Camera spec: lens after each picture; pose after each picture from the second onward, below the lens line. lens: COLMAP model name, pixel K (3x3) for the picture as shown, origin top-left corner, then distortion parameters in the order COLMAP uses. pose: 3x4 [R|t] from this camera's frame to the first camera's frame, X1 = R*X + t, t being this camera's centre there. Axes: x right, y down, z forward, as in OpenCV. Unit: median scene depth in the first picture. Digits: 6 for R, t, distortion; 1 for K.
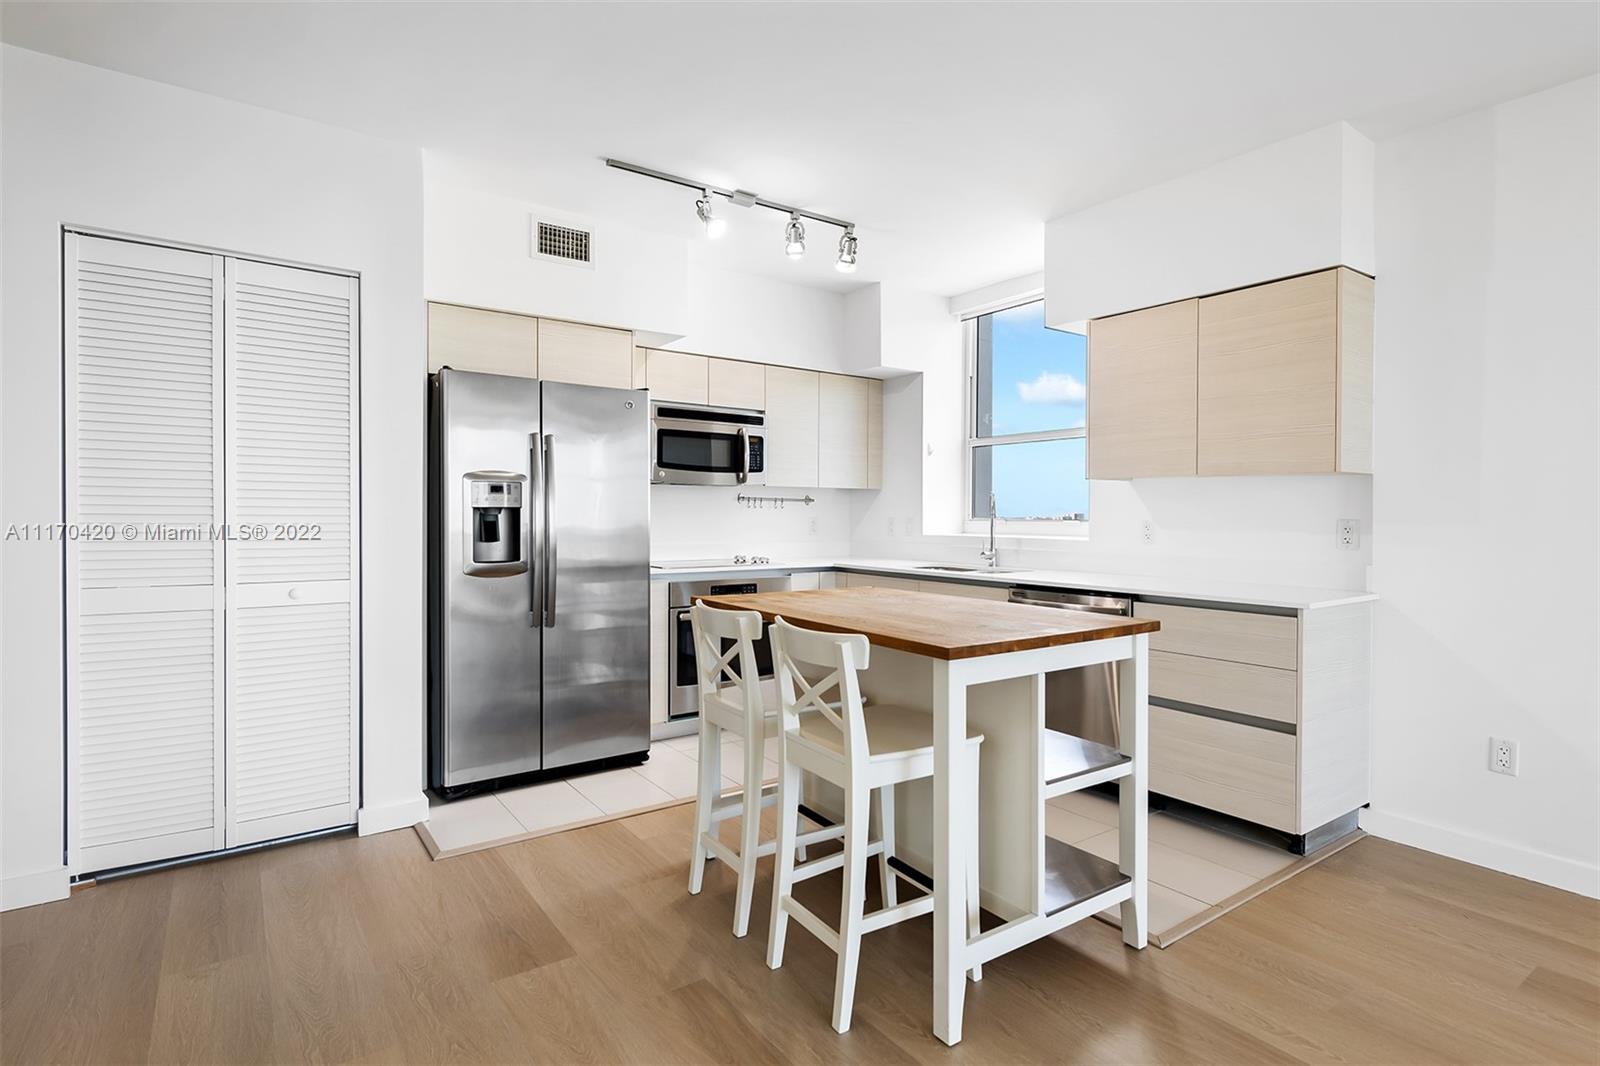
lens RADIAL K [[801.0, 0, 801.1], [0, 801.0, 523.3], [0, 0, 1]] dist [-0.001657, -0.000048]
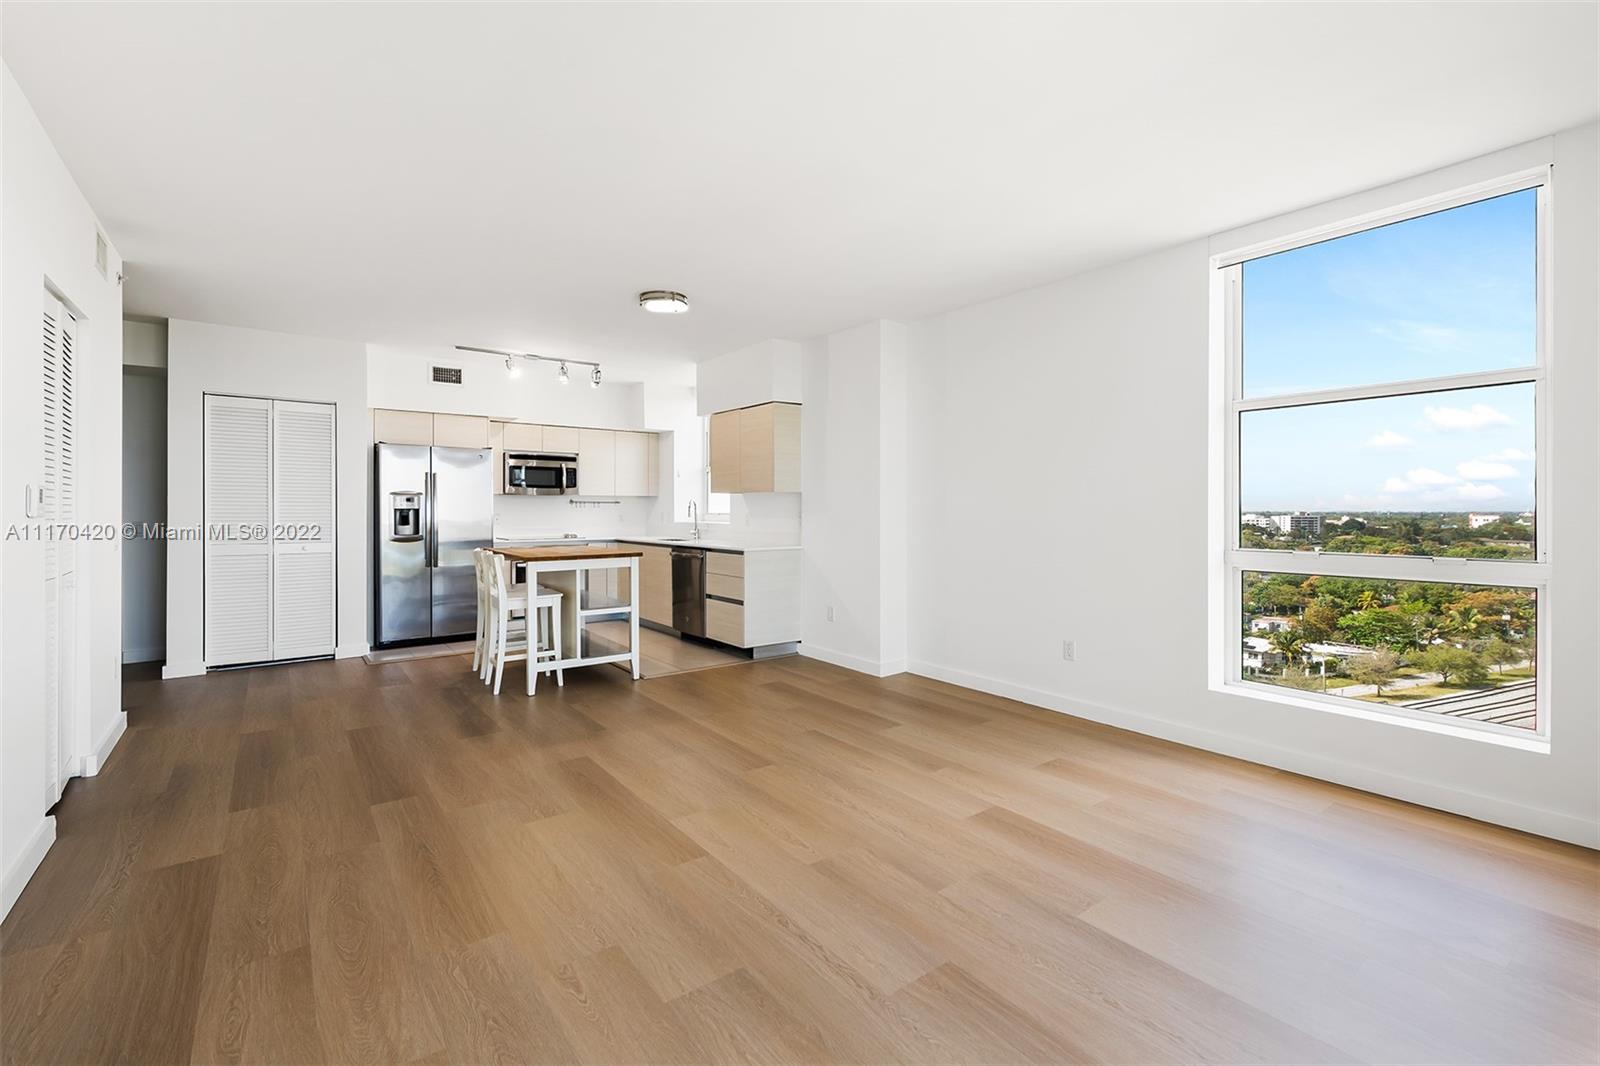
lens RADIAL K [[701.1, 0, 806.2], [0, 701.1, 511.9], [0, 0, 1]] dist [0.000668, -0.000150]
pose [[0.999668, -0.004911, 0.025284, 0.584694], [0.005114, 0.999955, -0.007990, 0.008003], [-0.025243, 0.008117, 0.999648, -0.810961]]
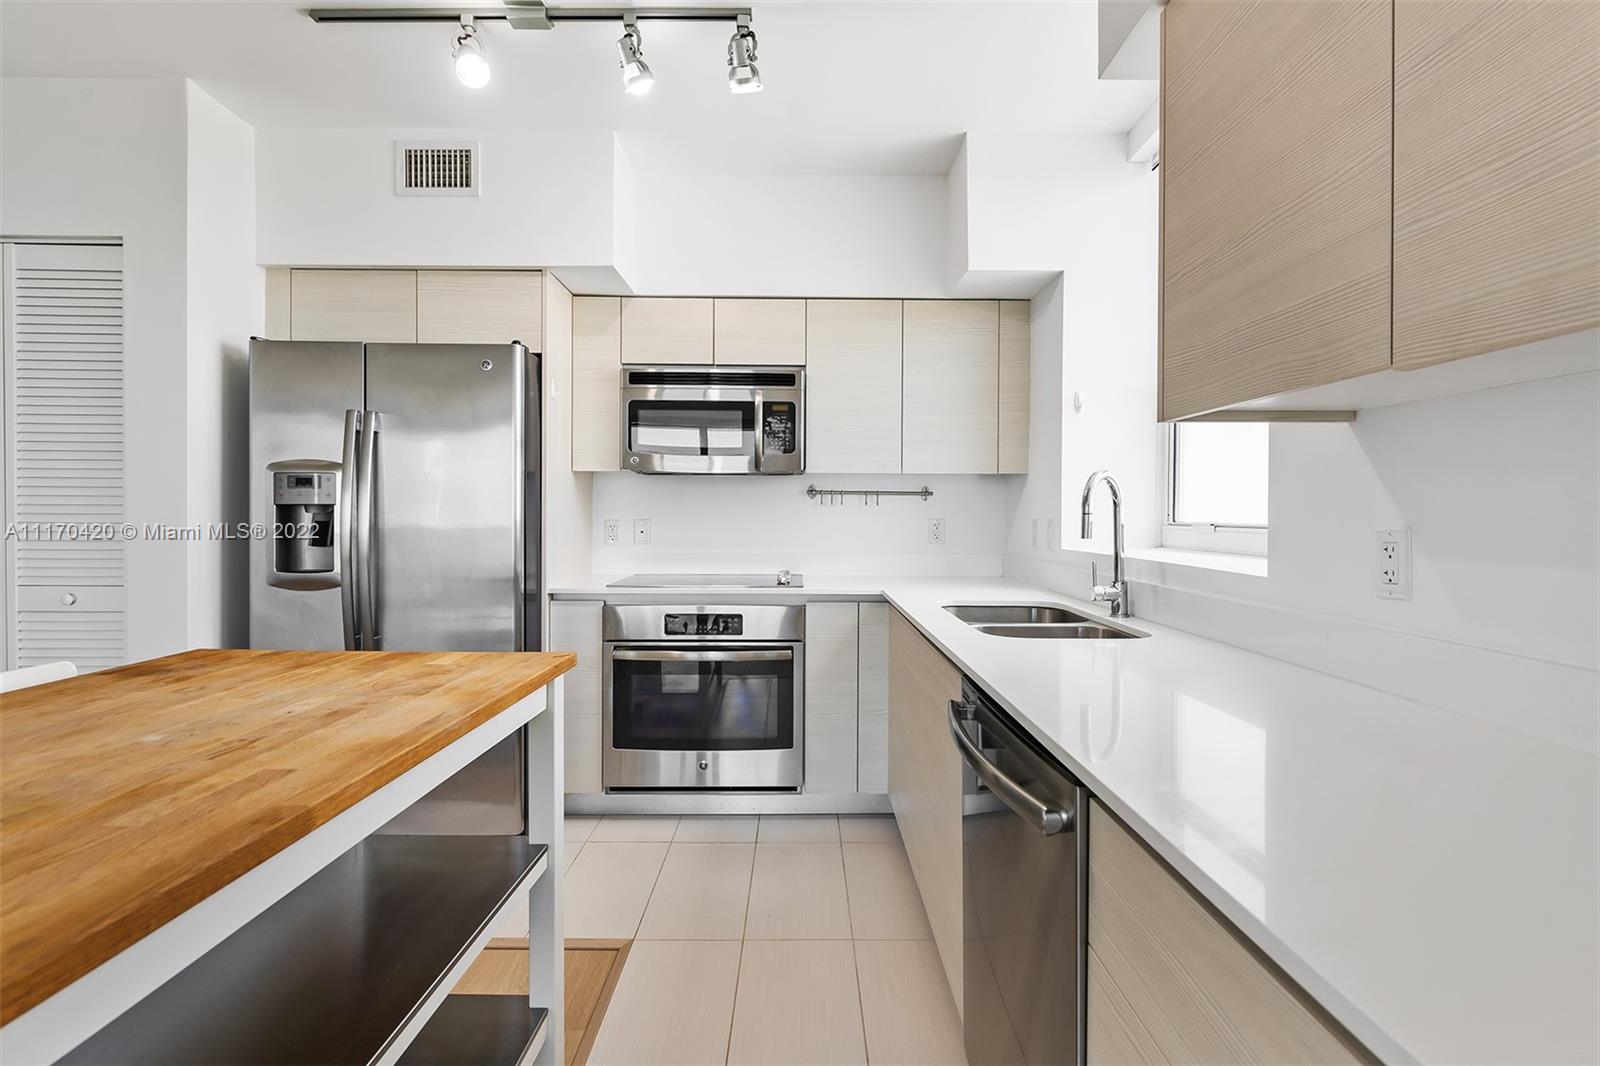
lens RADIAL K [[749.0, 0, 805.9], [0, 749.0, 526.3], [0, 0, 1]] dist [-0.000305, -0.000340]
pose [[0.819121, 0.006290, -0.573587, 0.451558], [-0.005427, 0.999980, 0.003215, -0.003177], [0.573596, 0.000479, 0.819138, 0.639608]]
